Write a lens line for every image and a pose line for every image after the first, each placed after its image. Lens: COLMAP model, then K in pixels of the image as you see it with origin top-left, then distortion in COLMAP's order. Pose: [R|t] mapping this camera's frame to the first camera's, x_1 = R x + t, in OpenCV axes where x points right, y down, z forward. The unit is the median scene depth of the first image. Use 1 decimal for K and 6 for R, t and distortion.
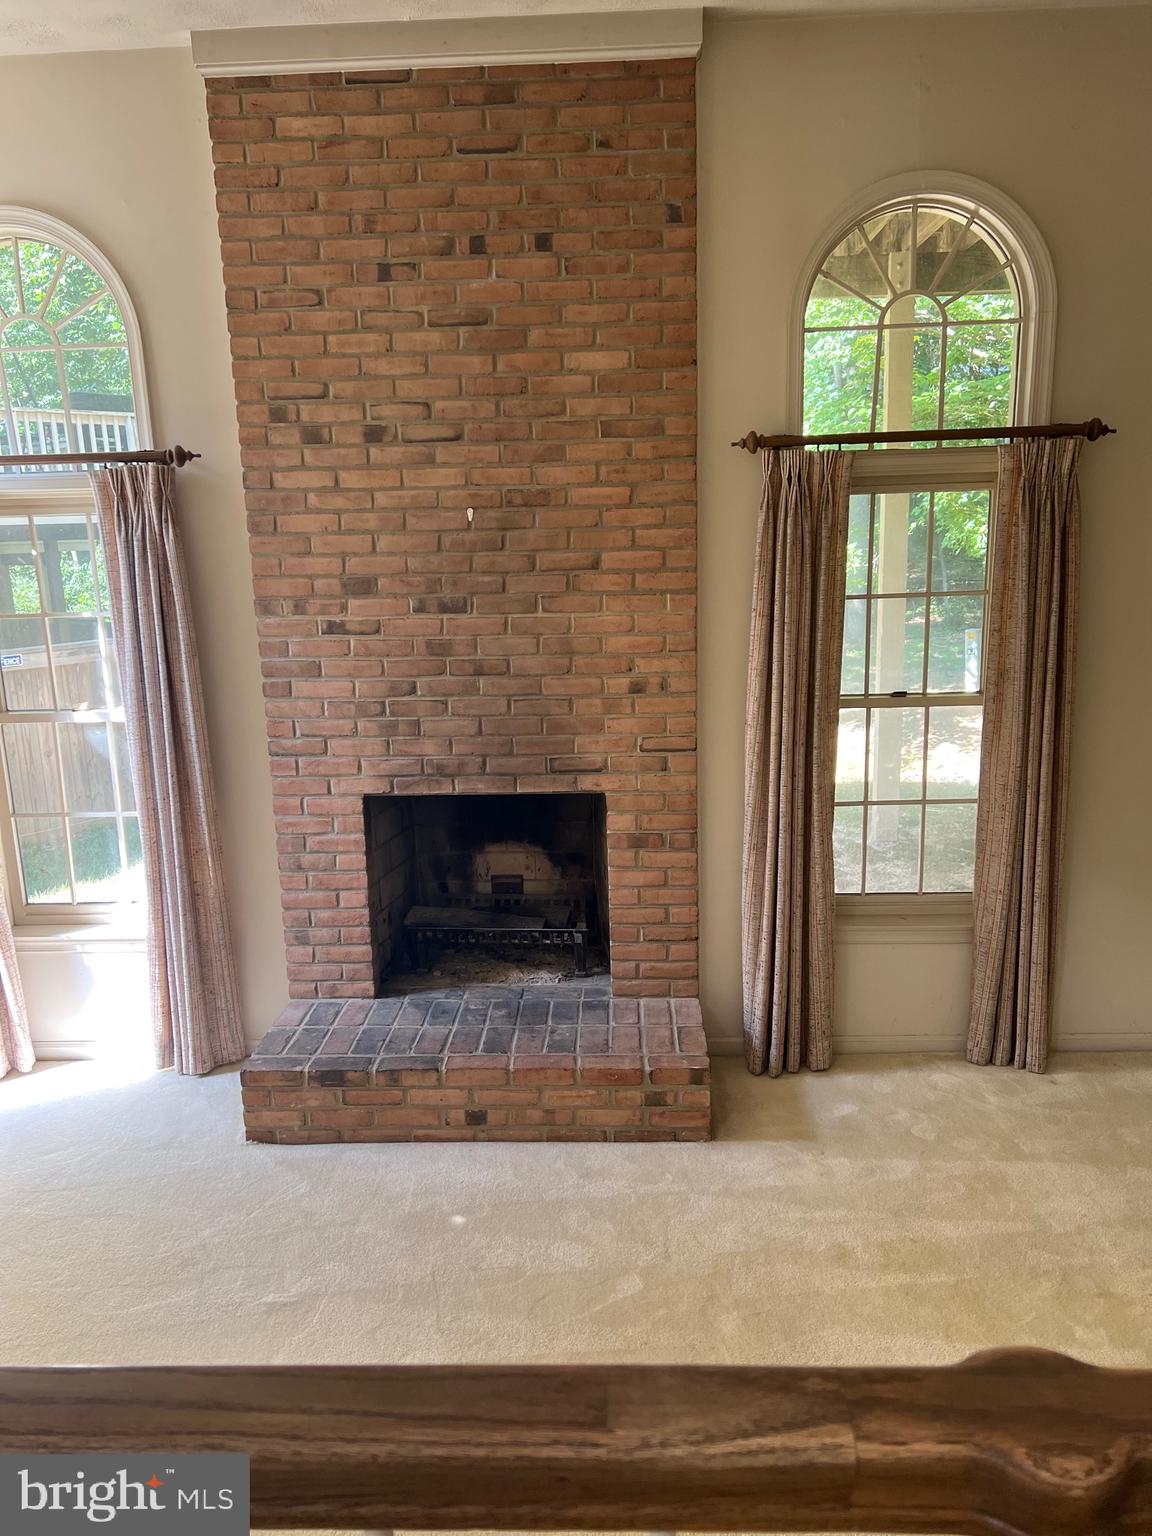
lens RADIAL K [[1158.5, 0, 573.9], [0, 1158.5, 778.3], [0, 0, 1]] dist [0.069886, -0.078460]
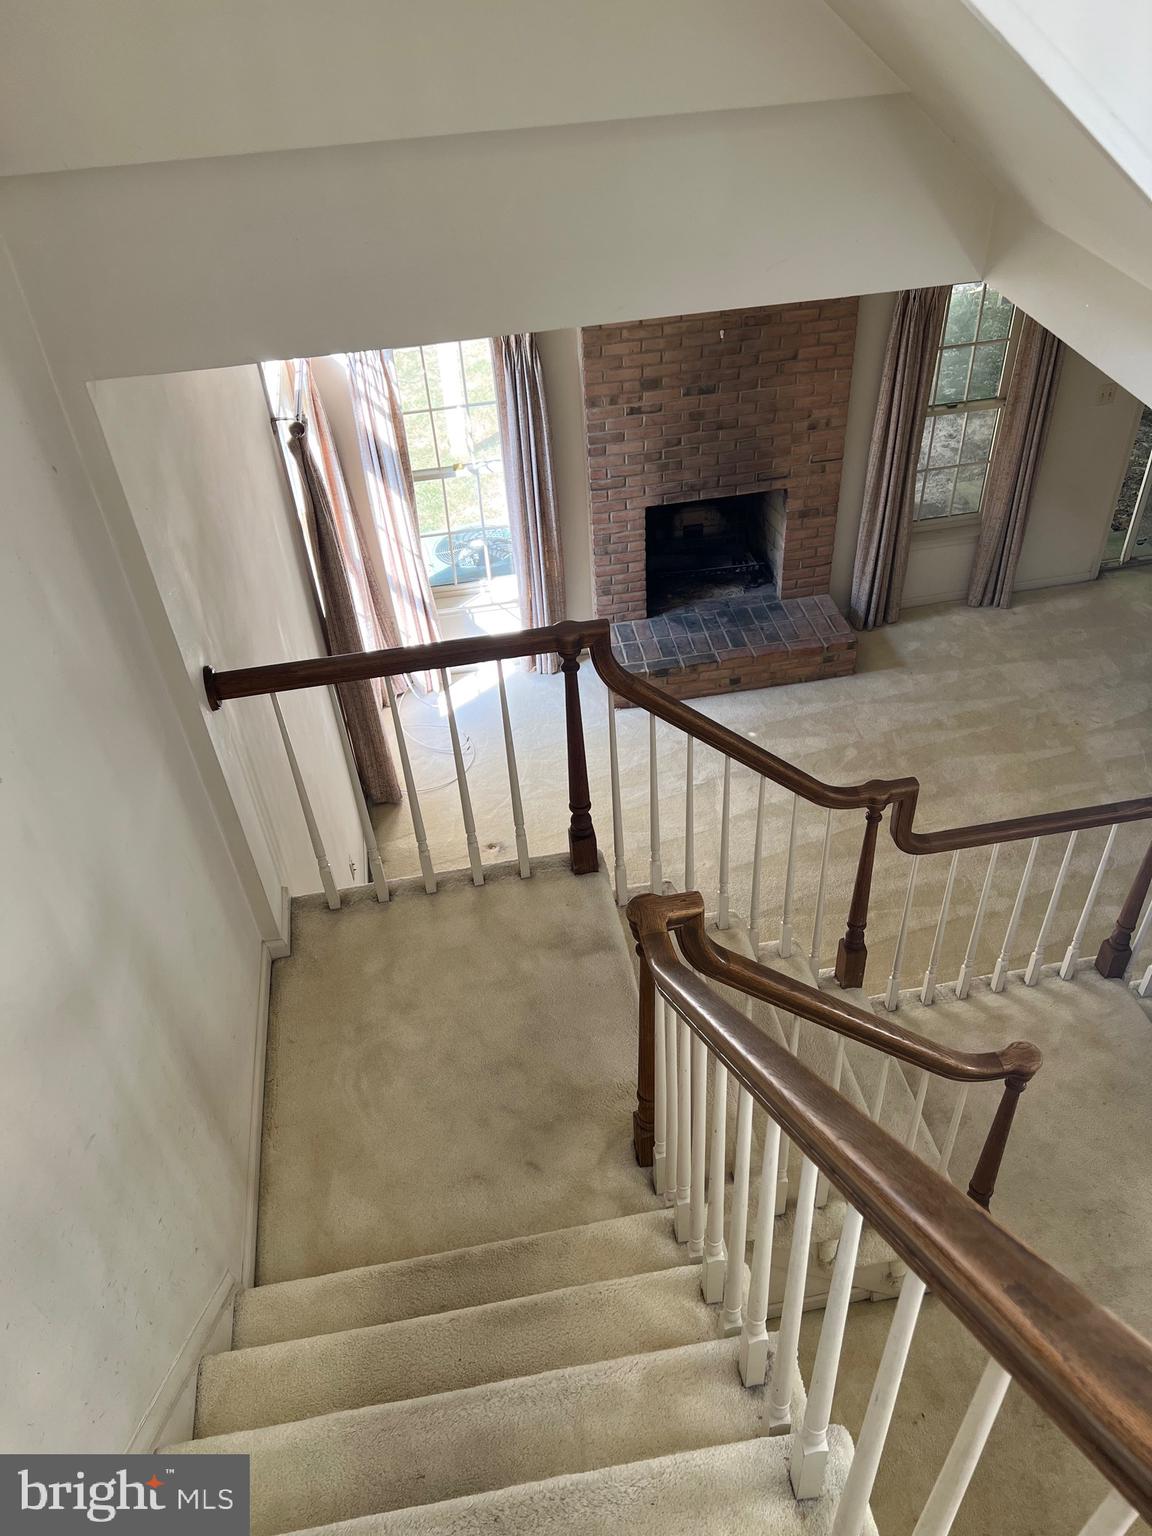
lens RADIAL K [[1158.5, 0, 617.2], [0, 1158.5, 789.9], [0, 0, 1]] dist [0.069886, -0.078460]
pose [[0.974744, -0.159720, 0.156091, -0.568379], [0.066431, 0.874665, 0.480154, -0.450035], [-0.213218, -0.457658, 0.863185, -0.631101]]
